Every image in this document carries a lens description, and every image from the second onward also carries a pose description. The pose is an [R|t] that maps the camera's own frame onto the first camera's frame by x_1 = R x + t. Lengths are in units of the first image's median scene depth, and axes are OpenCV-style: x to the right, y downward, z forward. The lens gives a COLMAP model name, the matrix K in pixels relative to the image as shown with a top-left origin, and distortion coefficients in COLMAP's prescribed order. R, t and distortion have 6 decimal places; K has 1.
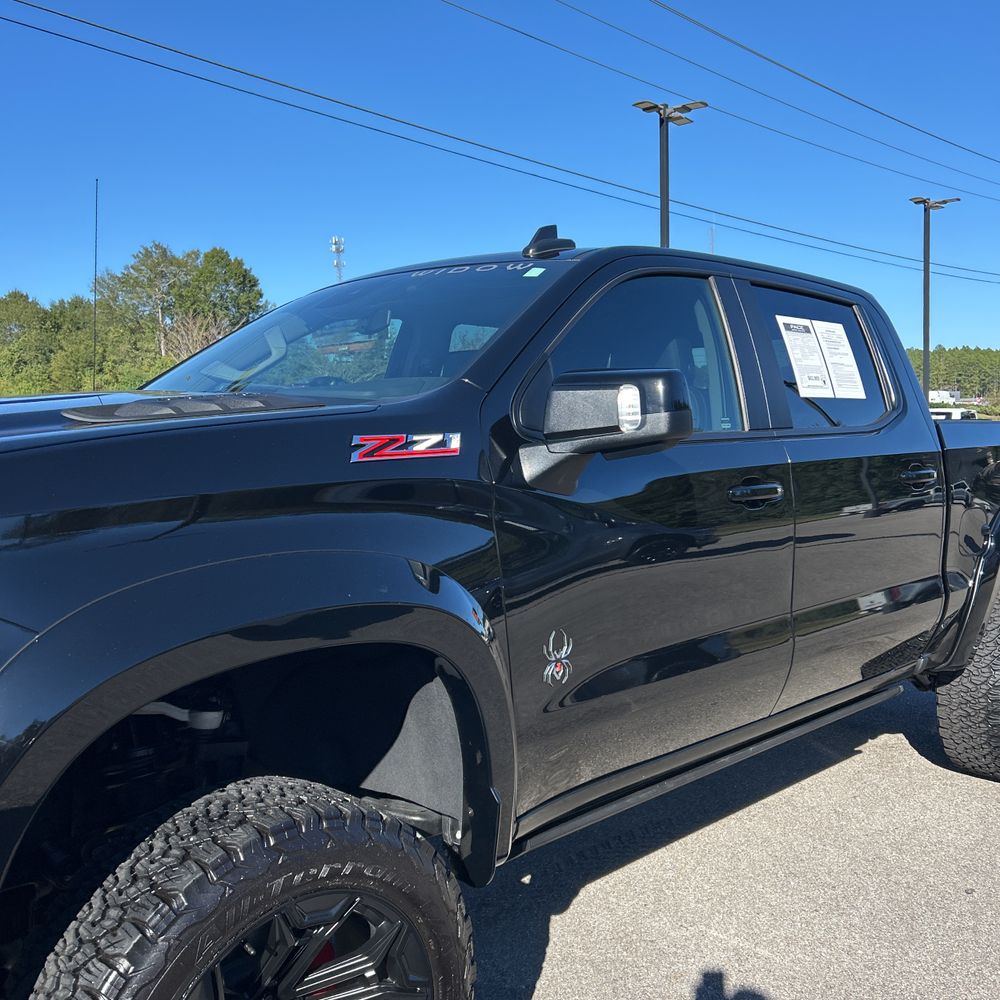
lens RADIAL K [[1019.5, 0, 509.7], [0, 1019.5, 527.3], [0, 0, 1]] dist [0.020542, -0.018583]
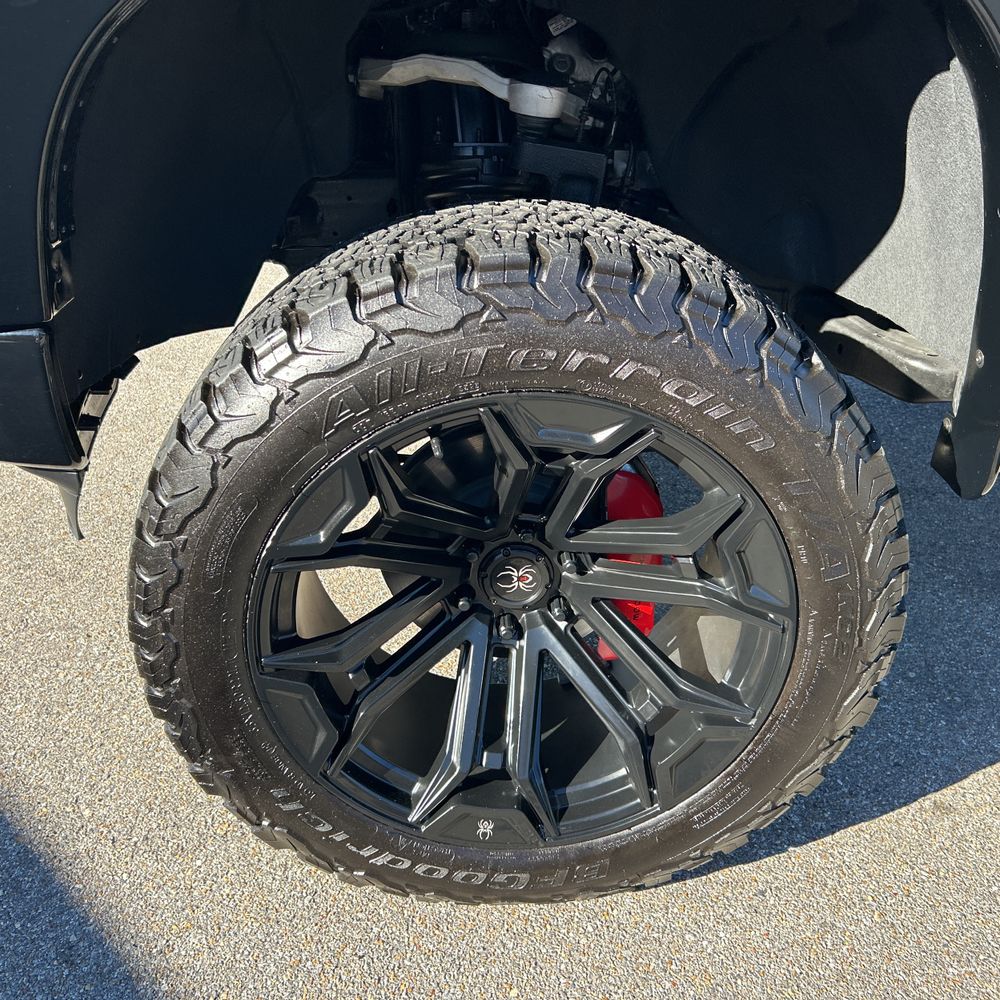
lens RADIAL K [[1019.5, 0, 509.7], [0, 1019.5, 527.3], [0, 0, 1]] dist [0.020542, -0.018583]
pose [[0.744360, 0.310069, -0.591426, 0.129221], [-0.051477, 0.909671, 0.412127, 0.170594], [0.665791, -0.276326, 0.693084, 0.504084]]
